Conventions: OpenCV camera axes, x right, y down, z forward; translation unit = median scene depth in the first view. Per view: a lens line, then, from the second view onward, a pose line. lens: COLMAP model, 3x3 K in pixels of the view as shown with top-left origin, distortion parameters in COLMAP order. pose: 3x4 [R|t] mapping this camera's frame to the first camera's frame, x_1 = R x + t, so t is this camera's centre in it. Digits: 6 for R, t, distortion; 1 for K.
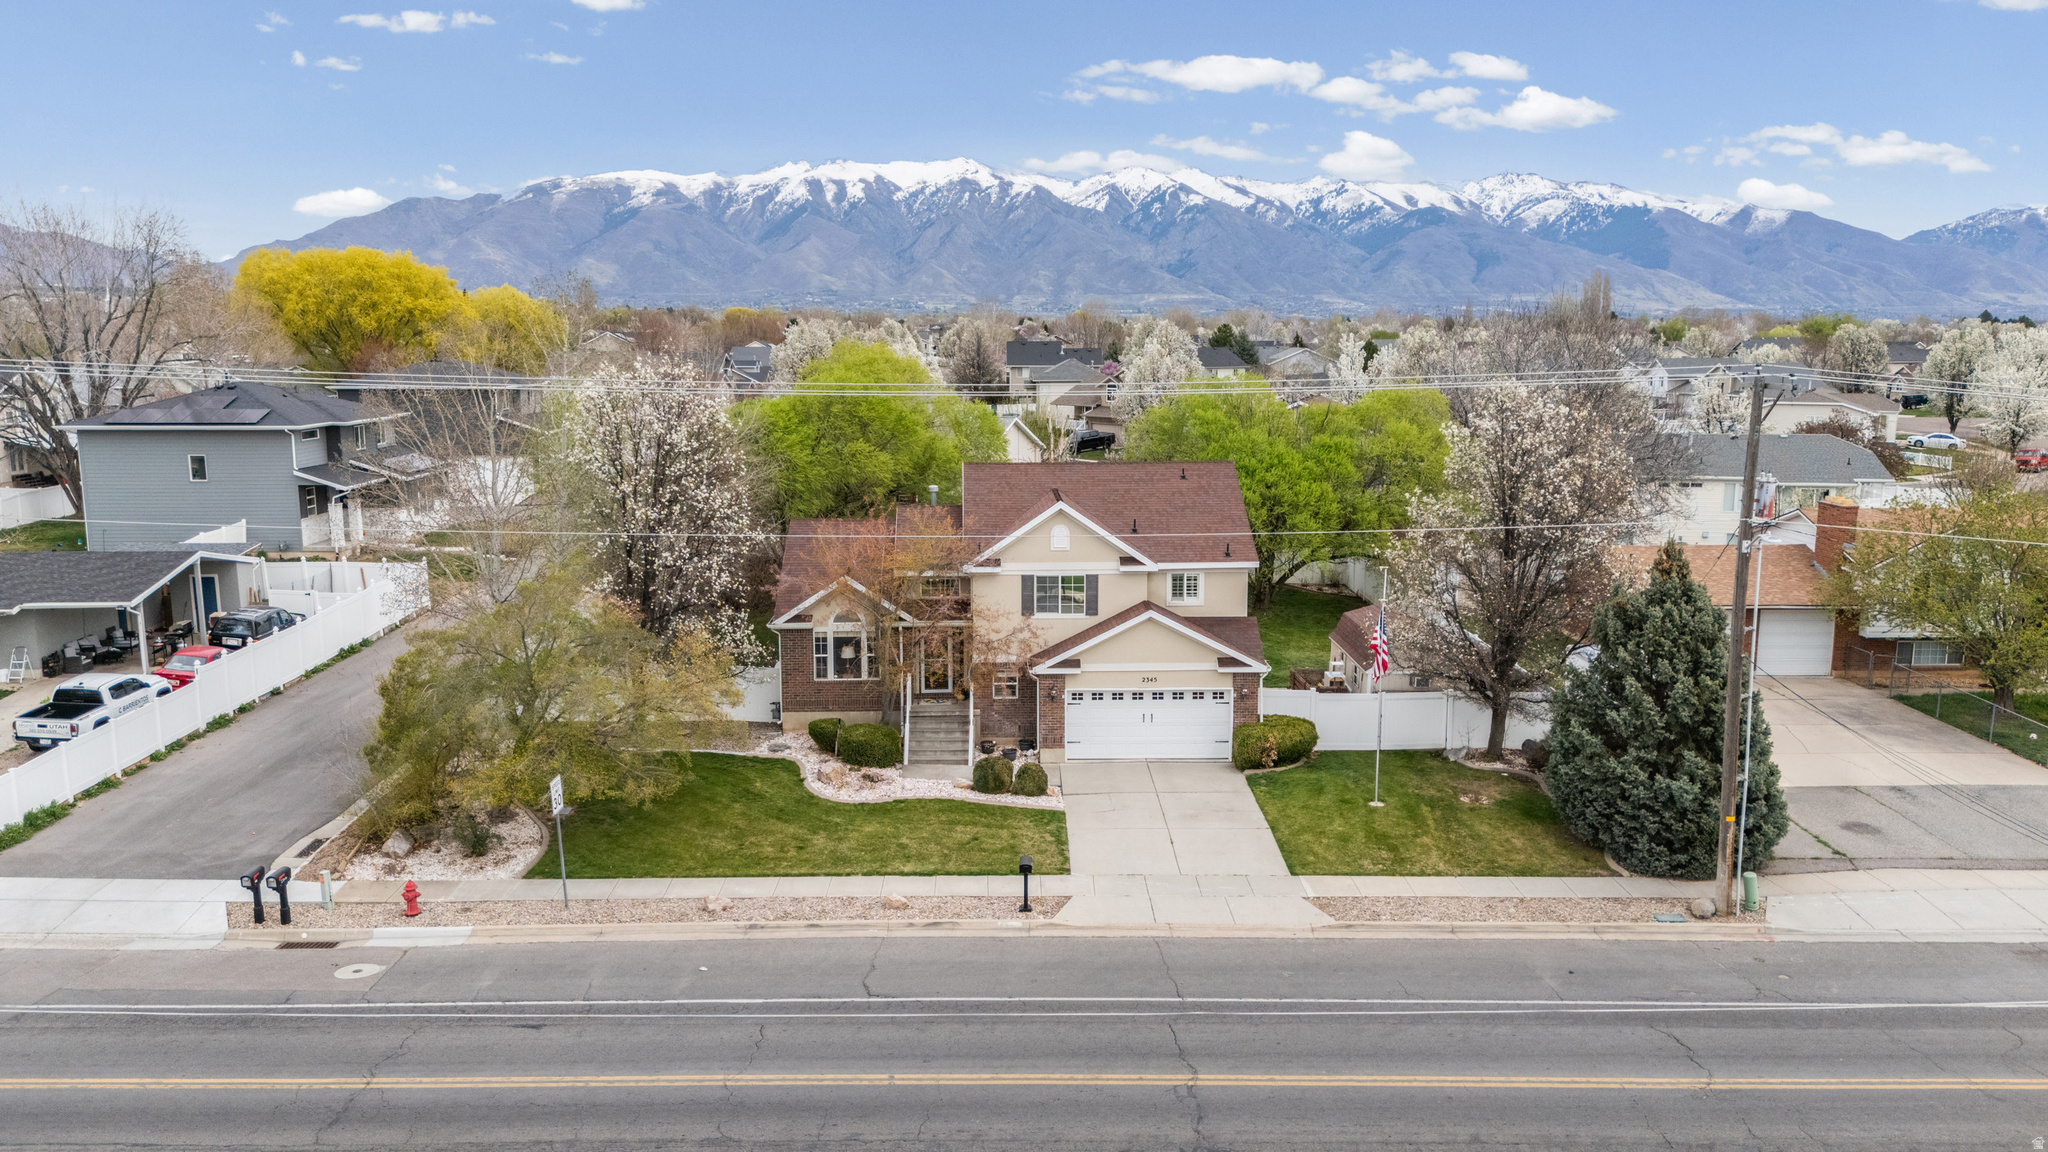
lens RADIAL K [[1524.7, 0, 966.9], [0, 1524.7, 575.0], [0, 0, 1]] dist [0.079817, -0.079821]
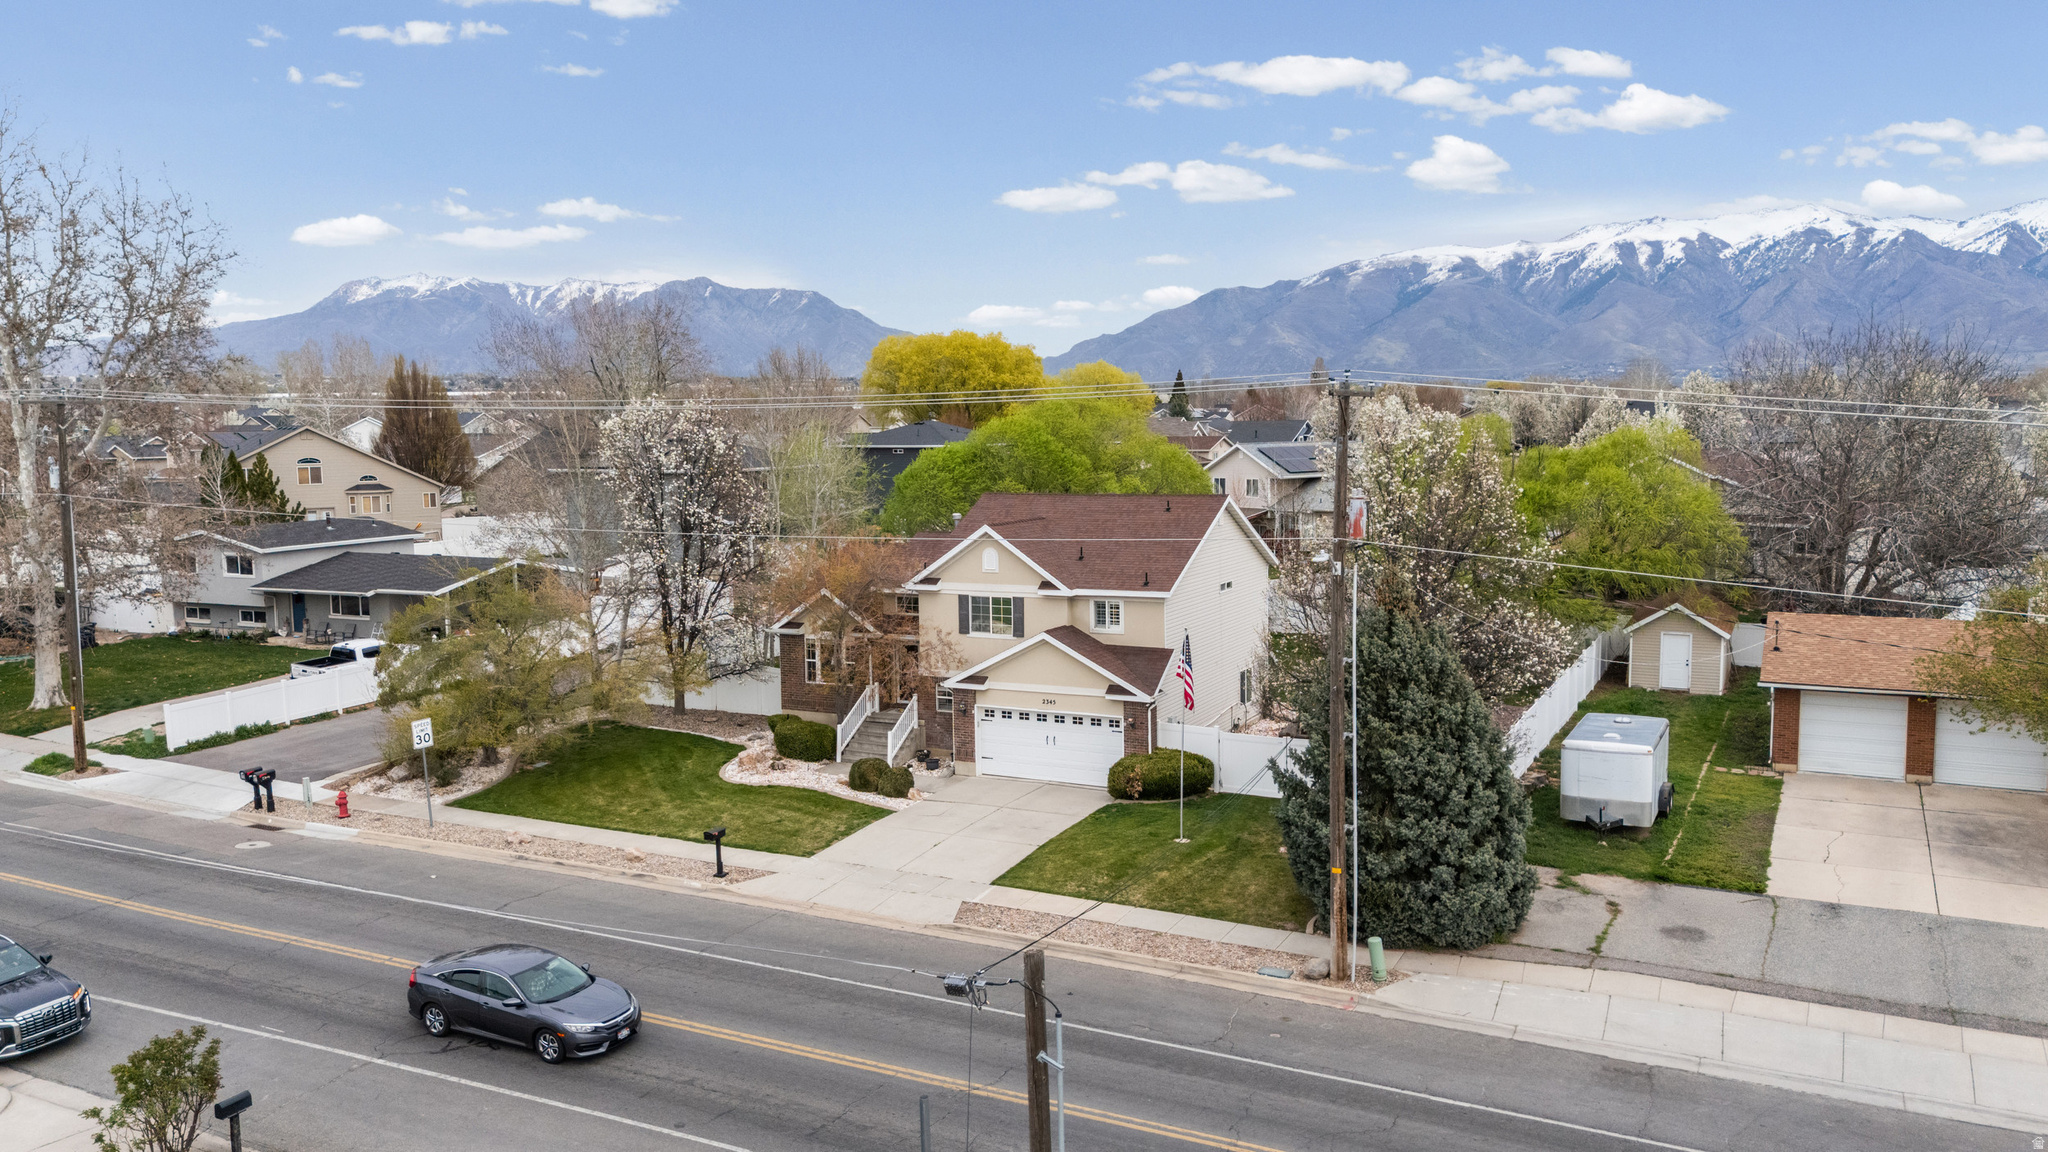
lens RADIAL K [[1524.7, 0, 966.9], [0, 1524.7, 575.0], [0, 0, 1]] dist [0.079817, -0.079821]
pose [[0.876118, 0.038328, -0.480571, 0.163896], [-0.062625, 0.997437, -0.034620, 0.006796], [0.478012, 0.060427, 0.876272, 0.023941]]
